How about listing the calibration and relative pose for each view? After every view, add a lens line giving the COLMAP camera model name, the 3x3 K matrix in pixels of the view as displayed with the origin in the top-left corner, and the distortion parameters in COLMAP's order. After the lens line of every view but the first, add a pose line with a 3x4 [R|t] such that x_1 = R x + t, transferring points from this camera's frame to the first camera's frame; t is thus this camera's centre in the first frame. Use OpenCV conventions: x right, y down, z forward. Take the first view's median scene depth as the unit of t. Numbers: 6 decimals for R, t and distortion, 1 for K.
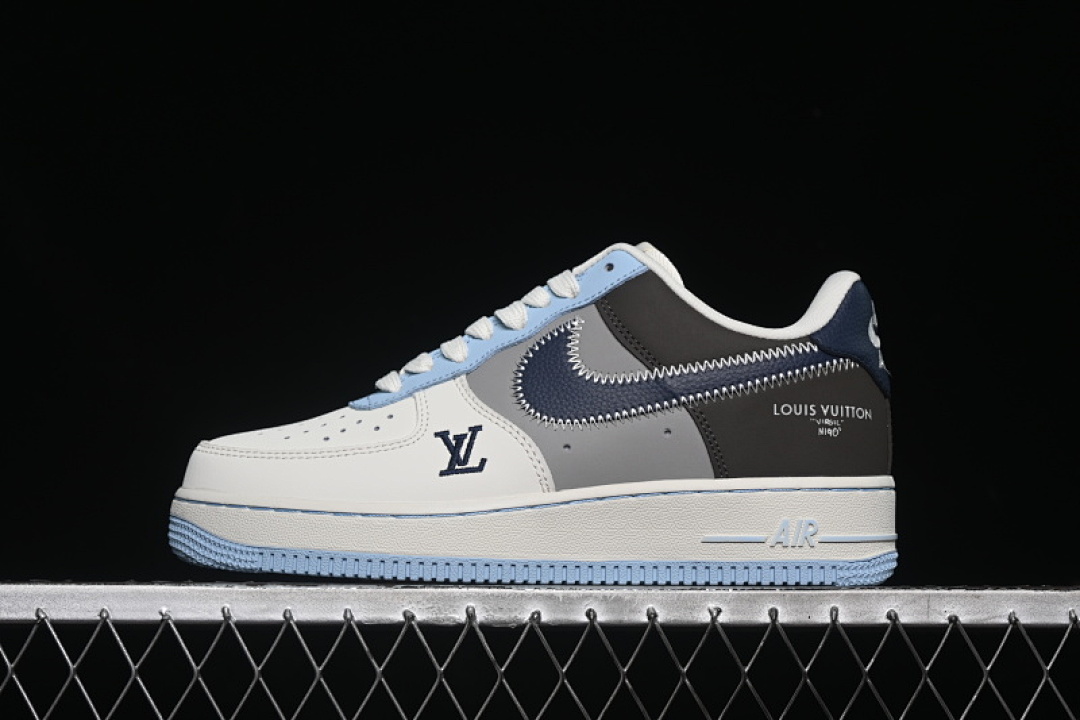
lens RADIAL K [[2335.4, 0, 539.2], [0, 2335.4, 361.0], [0, 0, 1]] dist [-0.028267, 0.000000]
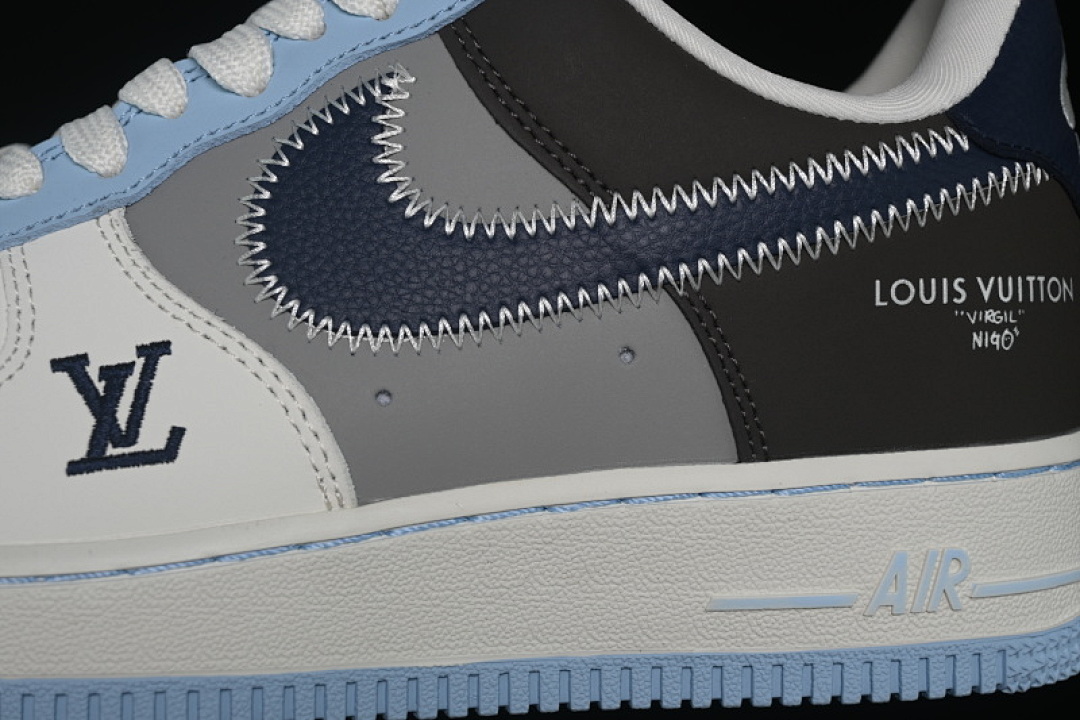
lens RADIAL K [[2335.4, 0, 542.3], [0, 2335.4, 354.8], [0, 0, 1]] dist [-0.028267, 0.000000]
pose [[0.987799, -0.025903, 0.153562, -0.022939], [-0.000544, 0.985490, 0.169735, -0.039238], [-0.155731, -0.167747, 0.973452, 0.596996]]
